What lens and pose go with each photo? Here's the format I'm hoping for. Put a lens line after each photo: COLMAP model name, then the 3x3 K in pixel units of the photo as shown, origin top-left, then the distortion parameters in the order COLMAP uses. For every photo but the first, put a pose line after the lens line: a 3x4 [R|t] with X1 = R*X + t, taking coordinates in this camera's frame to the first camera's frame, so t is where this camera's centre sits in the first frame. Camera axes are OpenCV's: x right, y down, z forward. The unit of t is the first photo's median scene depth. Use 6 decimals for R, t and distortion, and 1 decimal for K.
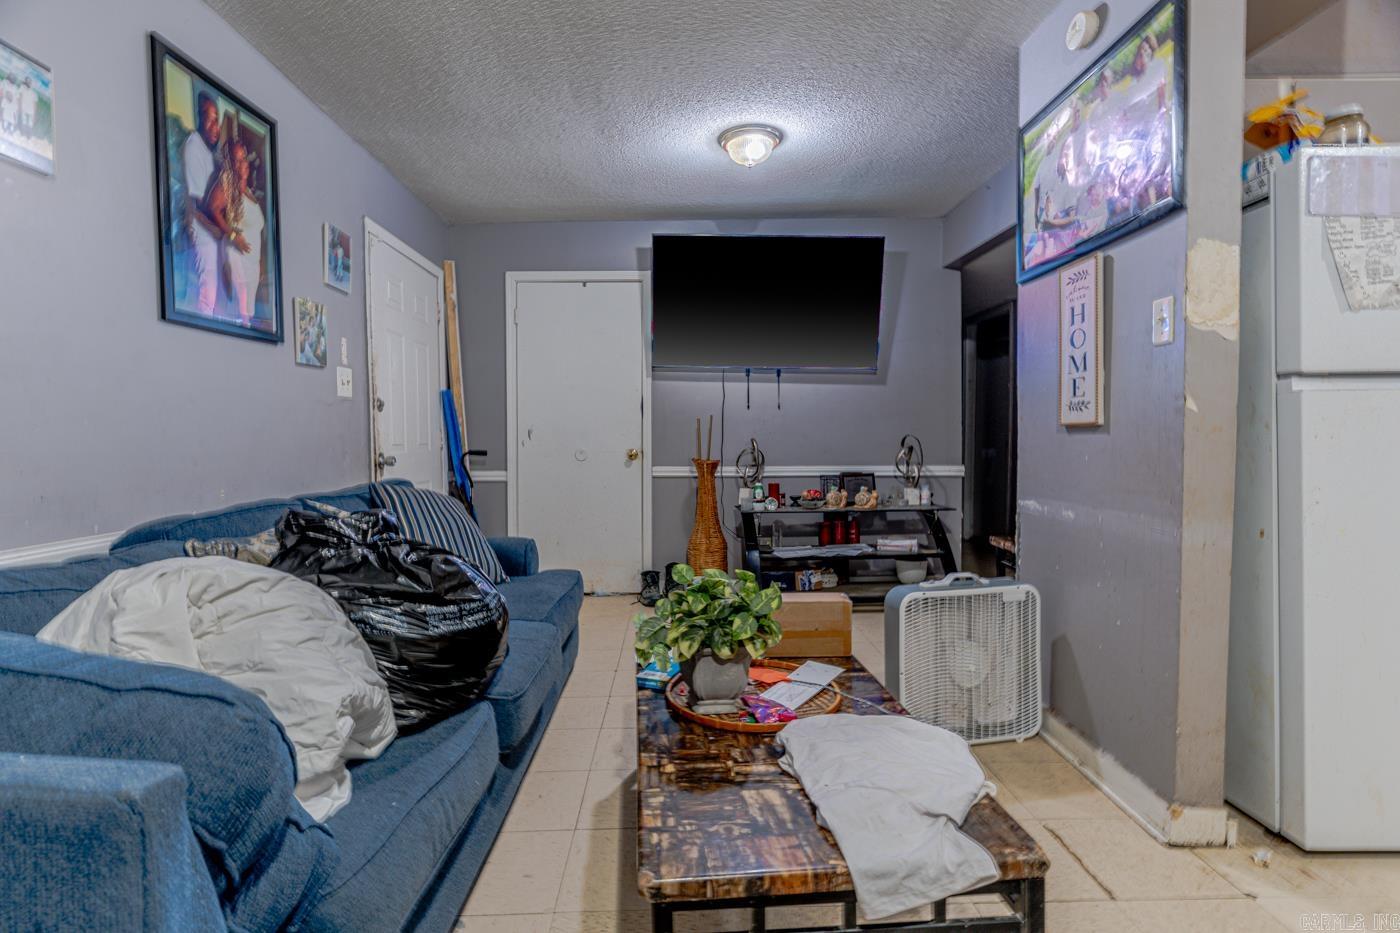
lens RADIAL K [[672.5, 0, 694.2], [0, 672.5, 447.3], [0, 0, 1]] dist [0.001528, 0.000448]
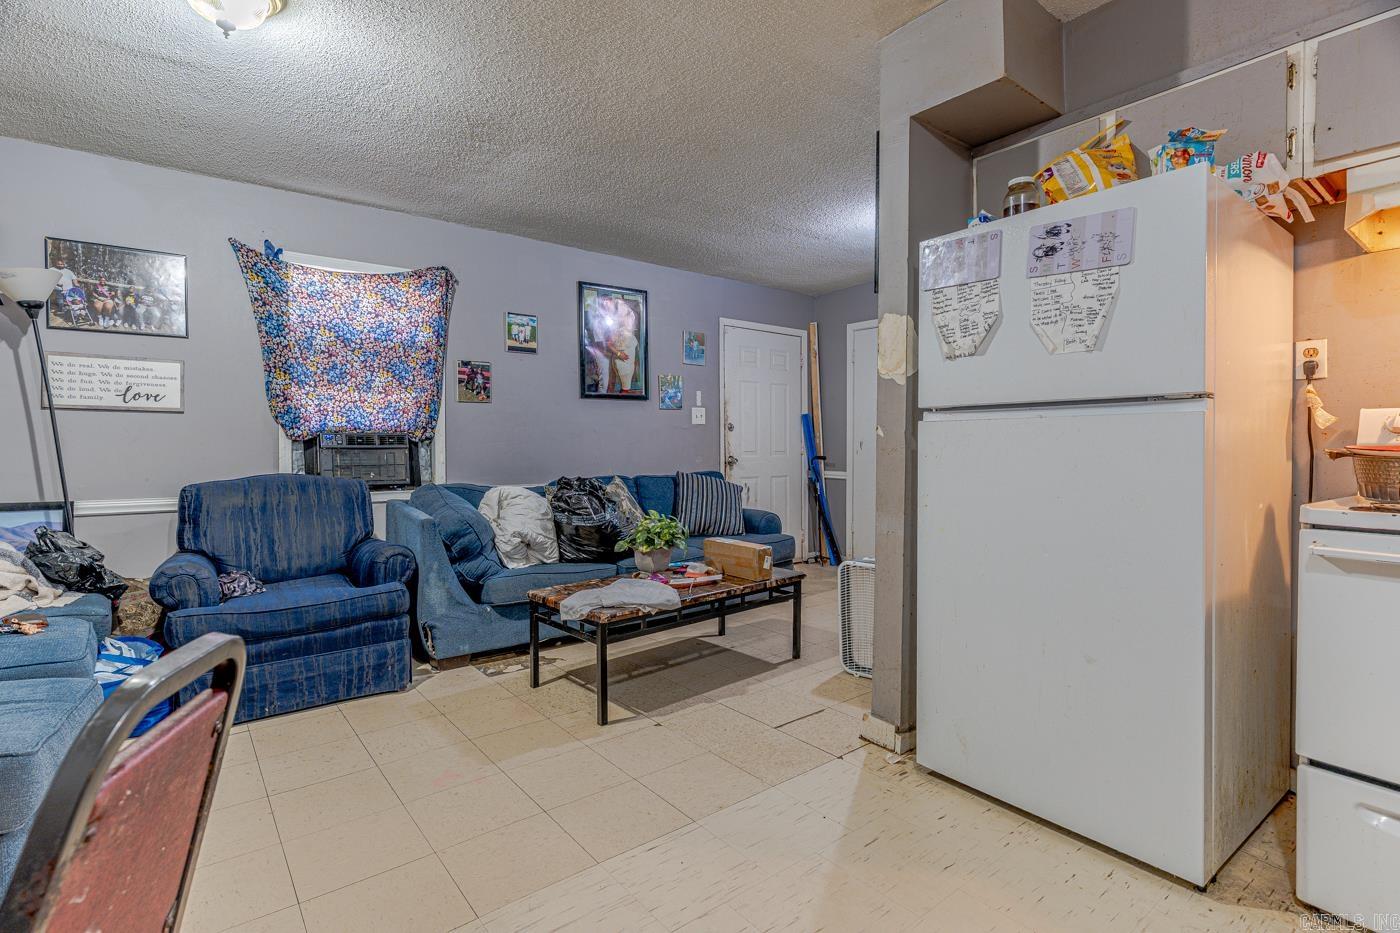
lens RADIAL K [[672.5, 0, 694.2], [0, 672.5, 447.3], [0, 0, 1]] dist [0.001528, 0.000448]
pose [[0.608066, 0.010852, -0.793812, 1.574782], [-0.017155, 0.999853, 0.000528, -0.024850], [0.793701, 0.013297, 0.608163, -0.158709]]
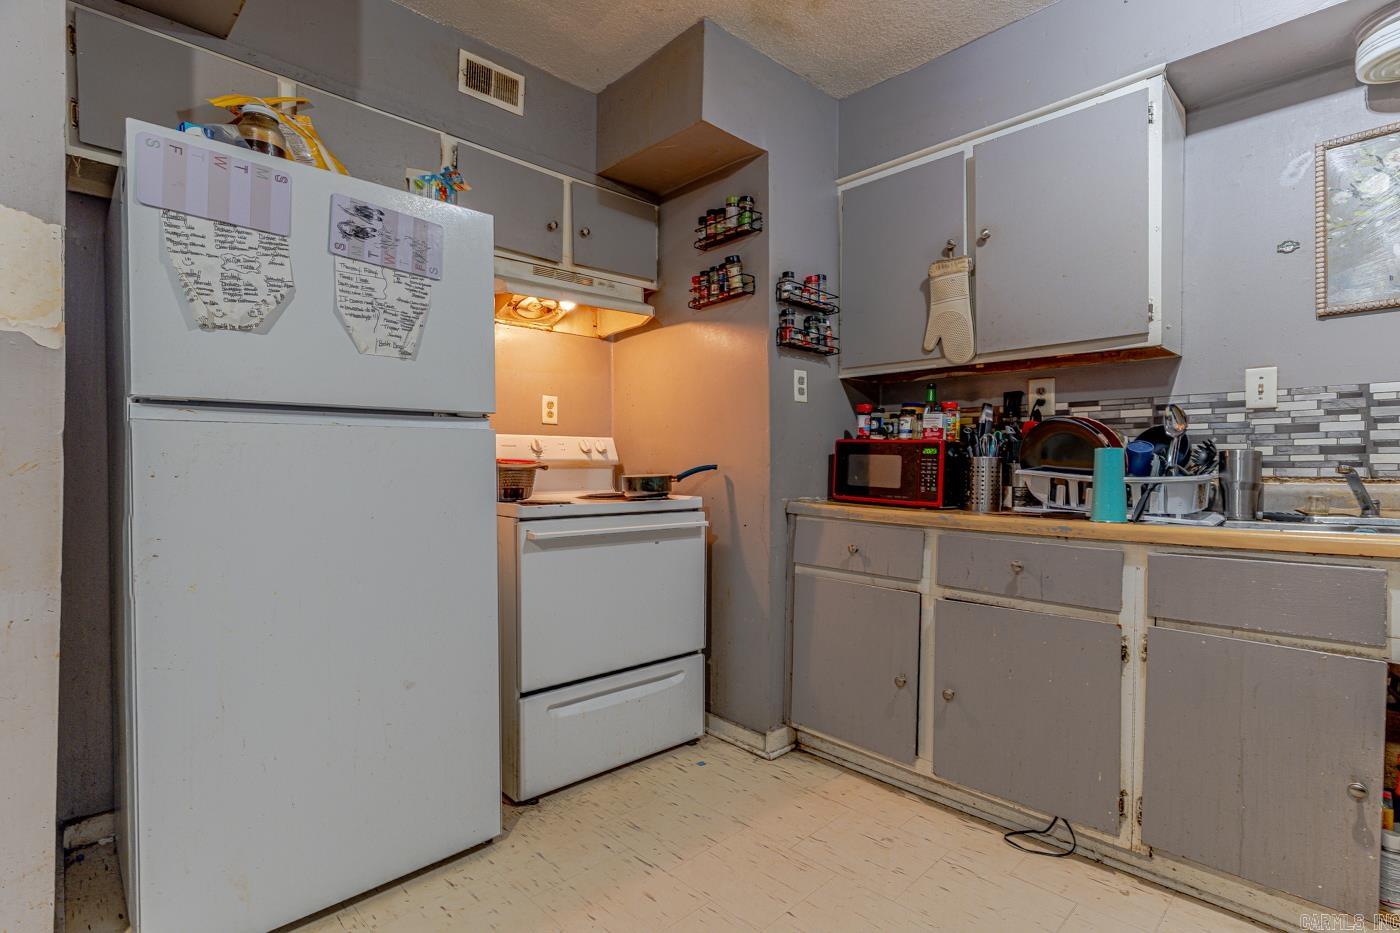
lens RADIAL K [[668.4, 0, 700.0], [0, 668.4, 466.5], [0, 0, 1]] dist [-0.000321, -0.000296]
pose [[0.720347, 0.003369, 0.693606, 0.779412], [0.002119, 0.999973, -0.007059, -0.019263], [-0.693611, 0.006555, 0.720320, -0.042397]]
